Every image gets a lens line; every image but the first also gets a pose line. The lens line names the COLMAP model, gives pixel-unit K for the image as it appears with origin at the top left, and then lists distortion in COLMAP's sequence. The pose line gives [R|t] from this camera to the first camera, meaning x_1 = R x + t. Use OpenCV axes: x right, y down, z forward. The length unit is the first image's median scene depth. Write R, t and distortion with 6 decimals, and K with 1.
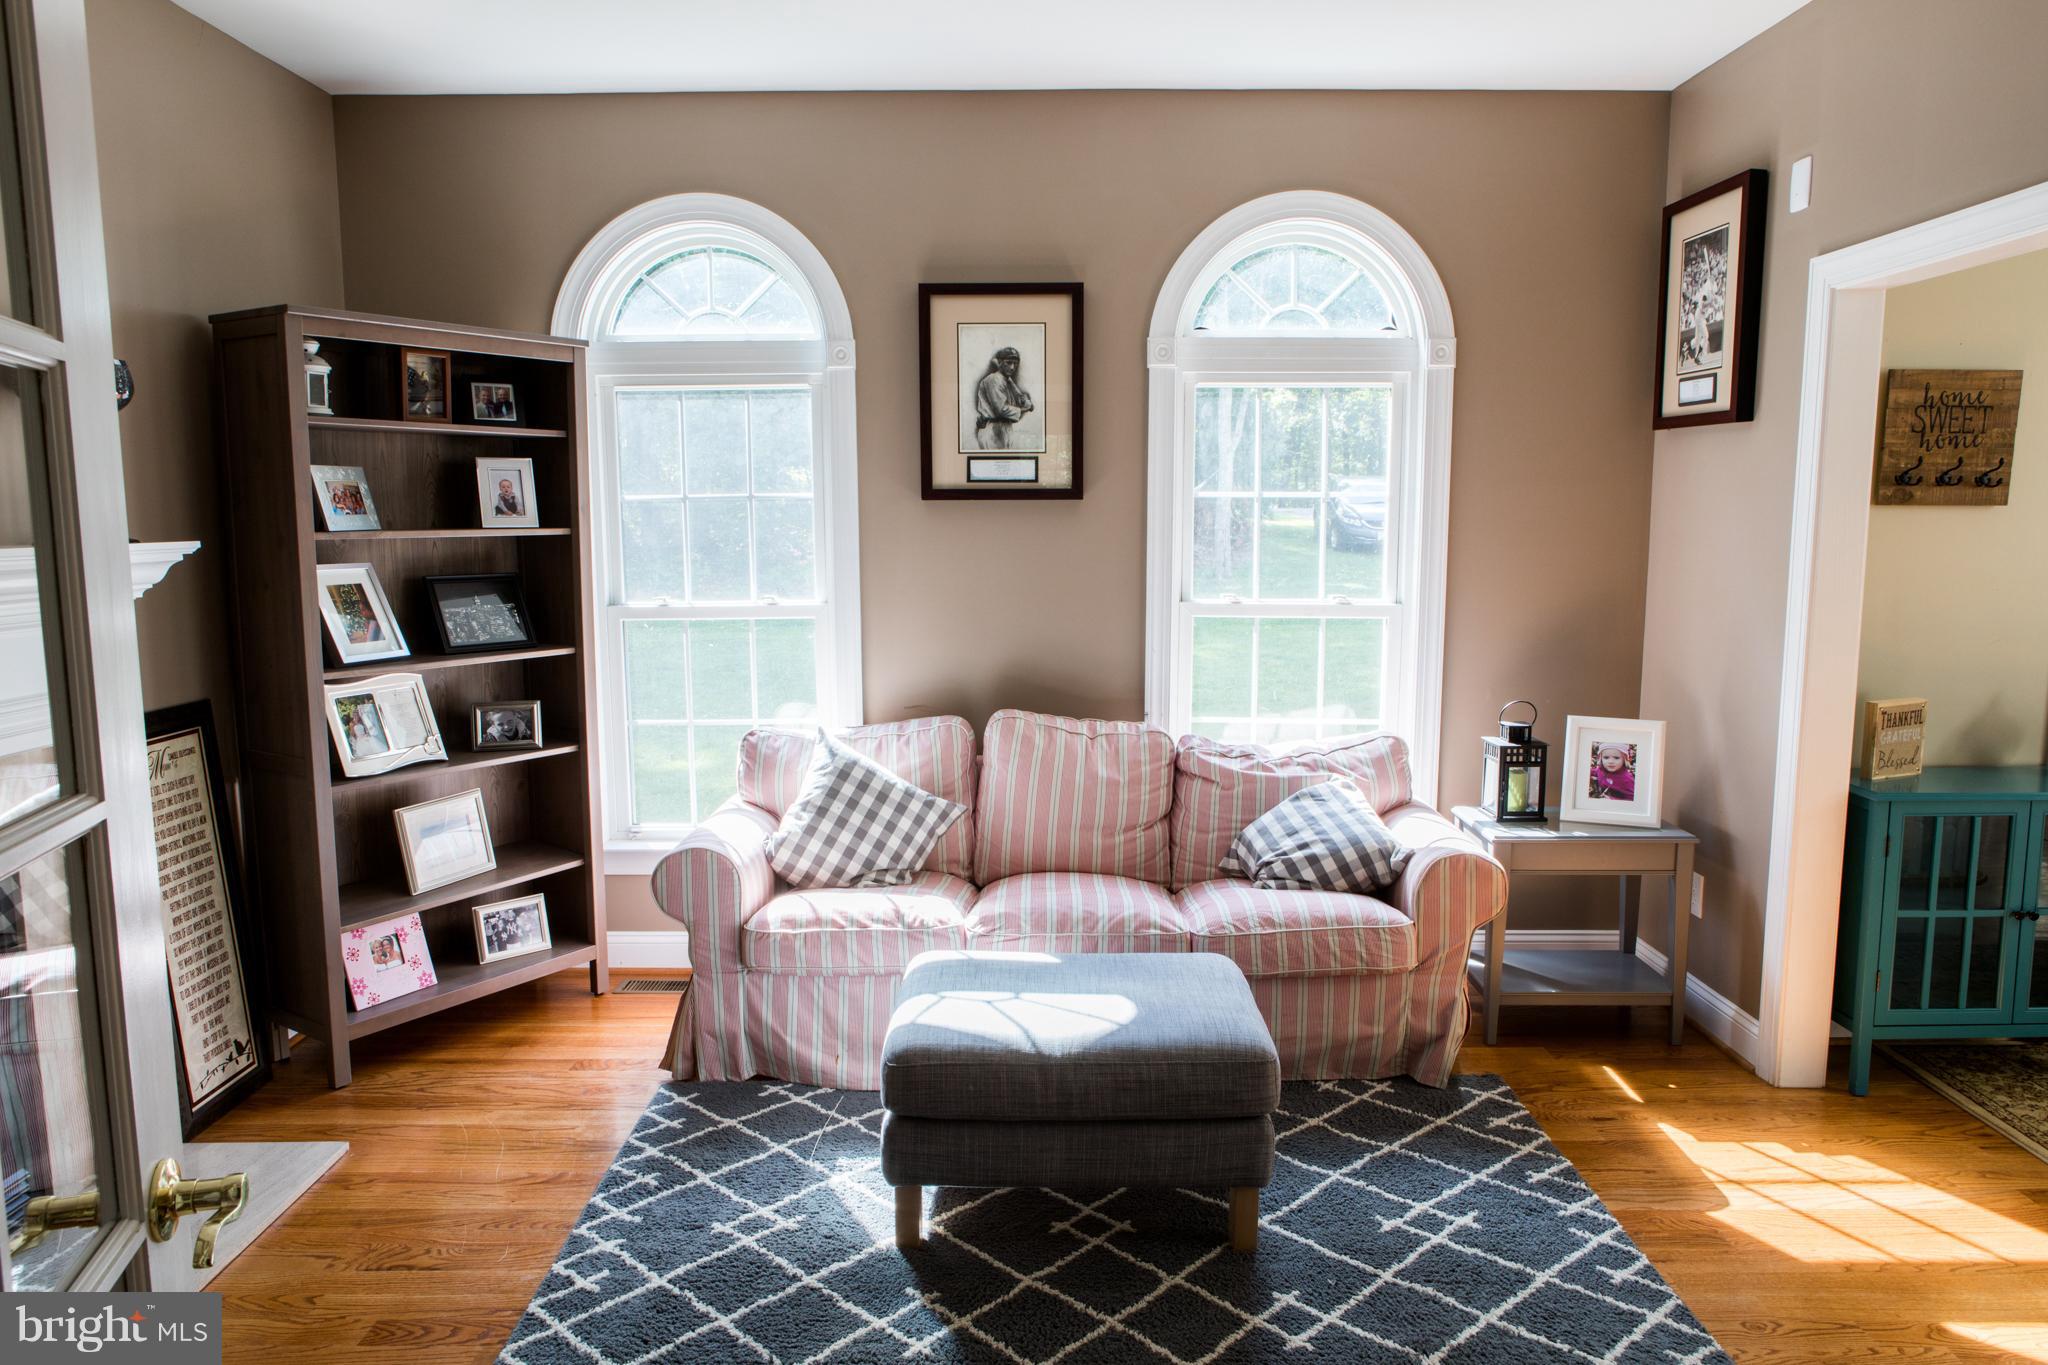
lens RADIAL K [[1390.7, 0, 1023.7], [0, 1390.7, 689.8], [0, 0, 1]] dist [-0.022049, 0.016611]
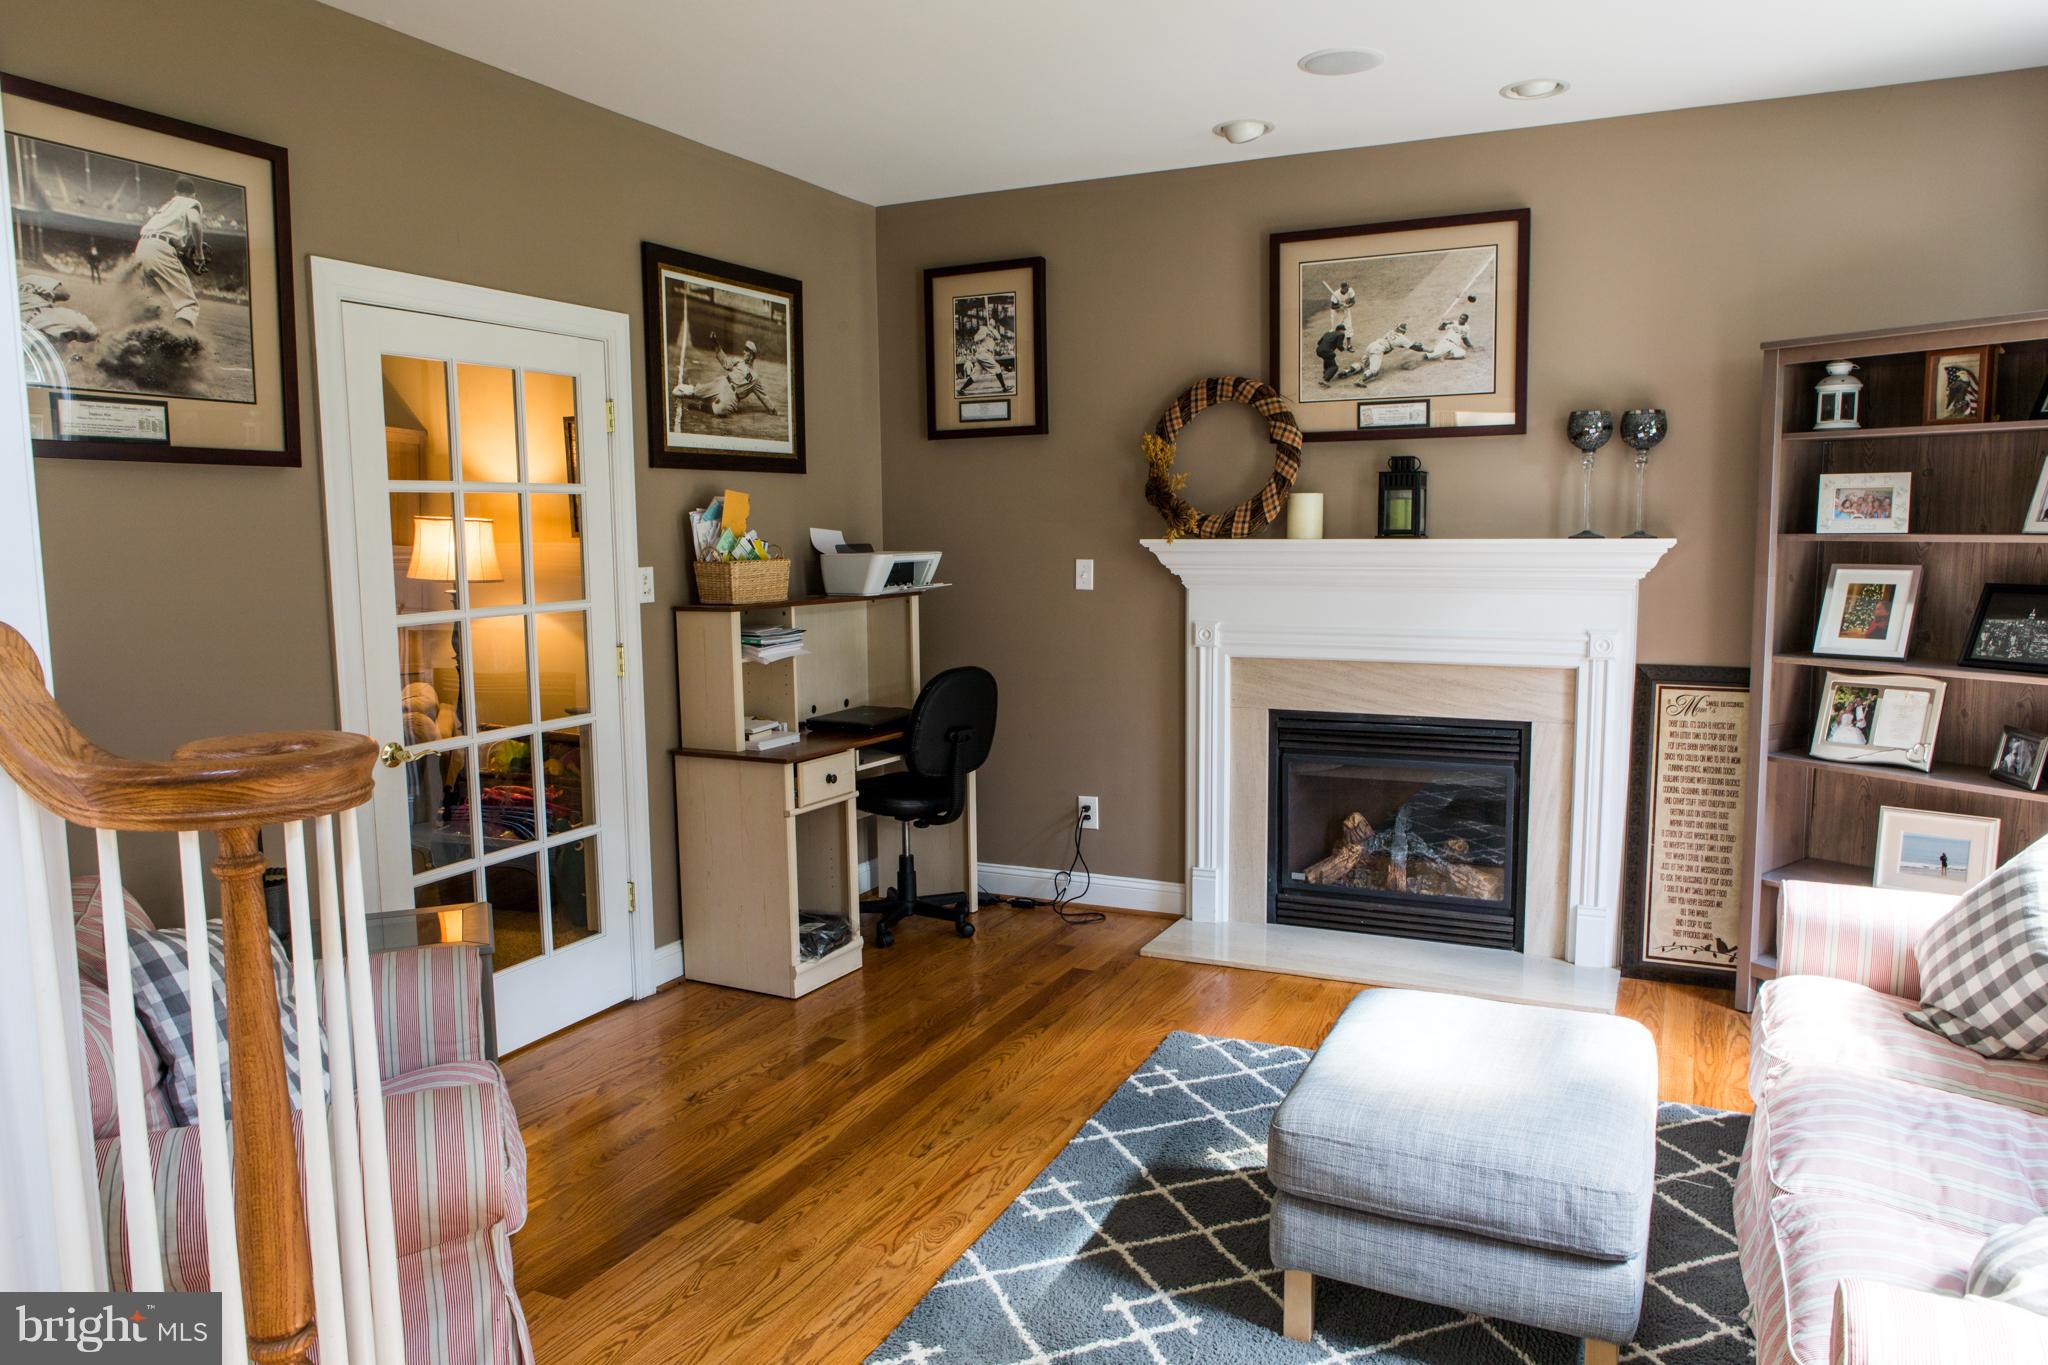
lens RADIAL K [[1390.7, 0, 1023.0], [0, 1390.7, 678.1], [0, 0, 1]] dist [-0.022049, 0.016611]
pose [[-0.425052, 0.107767, -0.898731, 0.817432], [-0.108060, 0.979745, 0.168589, -0.123398], [0.898696, 0.168776, -0.404797, 0.925892]]
